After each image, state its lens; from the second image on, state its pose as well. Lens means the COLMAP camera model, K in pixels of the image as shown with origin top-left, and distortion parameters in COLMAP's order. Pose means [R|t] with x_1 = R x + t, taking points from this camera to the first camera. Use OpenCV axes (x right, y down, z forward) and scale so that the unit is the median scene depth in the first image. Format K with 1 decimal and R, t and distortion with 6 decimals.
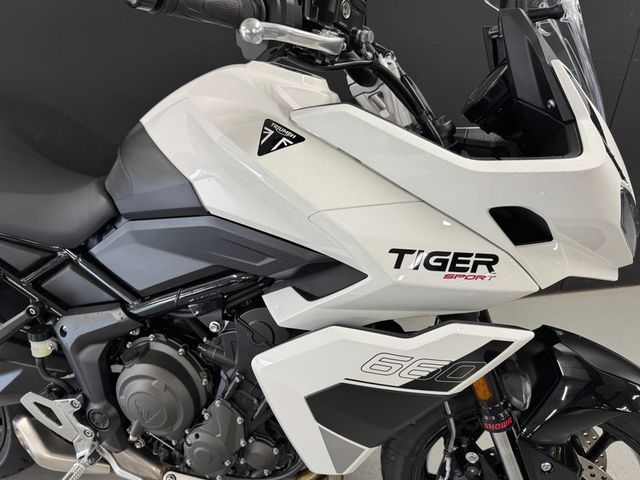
lens RADIAL K [[453.4, 0, 319.1], [0, 453.4, 246.3], [0, 0, 1]] dist [0.043958, -0.025968]
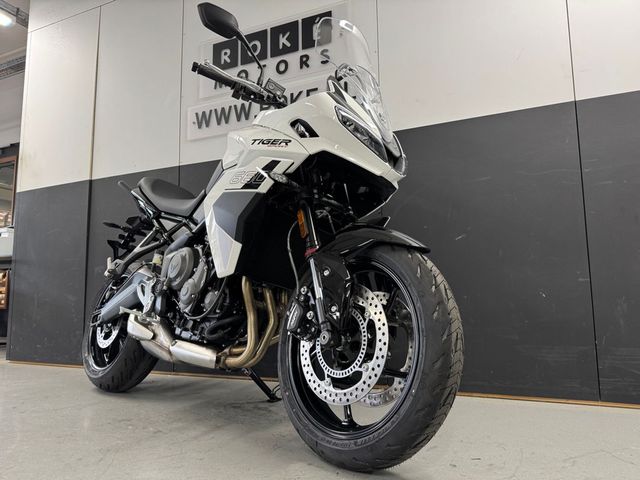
lens RADIAL K [[453.4, 0, 325.0], [0, 453.4, 239.9], [0, 0, 1]] dist [0.043958, -0.025968]
pose [[0.861443, -0.039932, -0.506281, 1.276249], [-0.286135, 0.785450, -0.548812, 1.241826], [0.419574, 0.617635, 0.665195, -0.126118]]
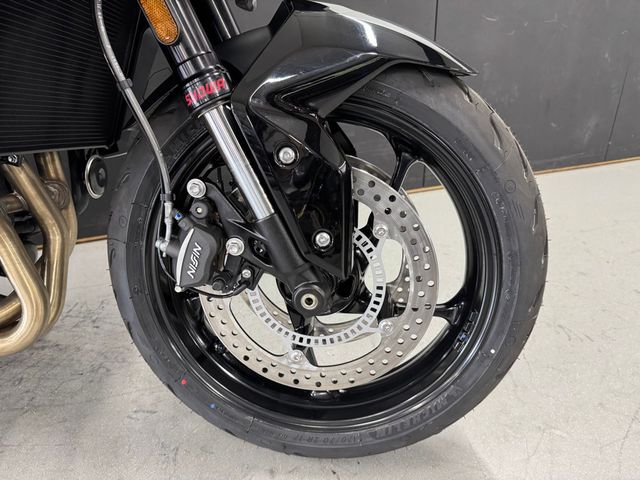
lens RADIAL K [[453.4, 0, 319.7], [0, 453.4, 242.6], [0, 0, 1]] dist [0.043958, -0.025968]
pose [[0.985234, -0.081218, 0.150722, 0.430383], [0.095577, 0.991291, -0.090593, 0.653796], [-0.142051, 0.103660, 0.984417, 0.378806]]
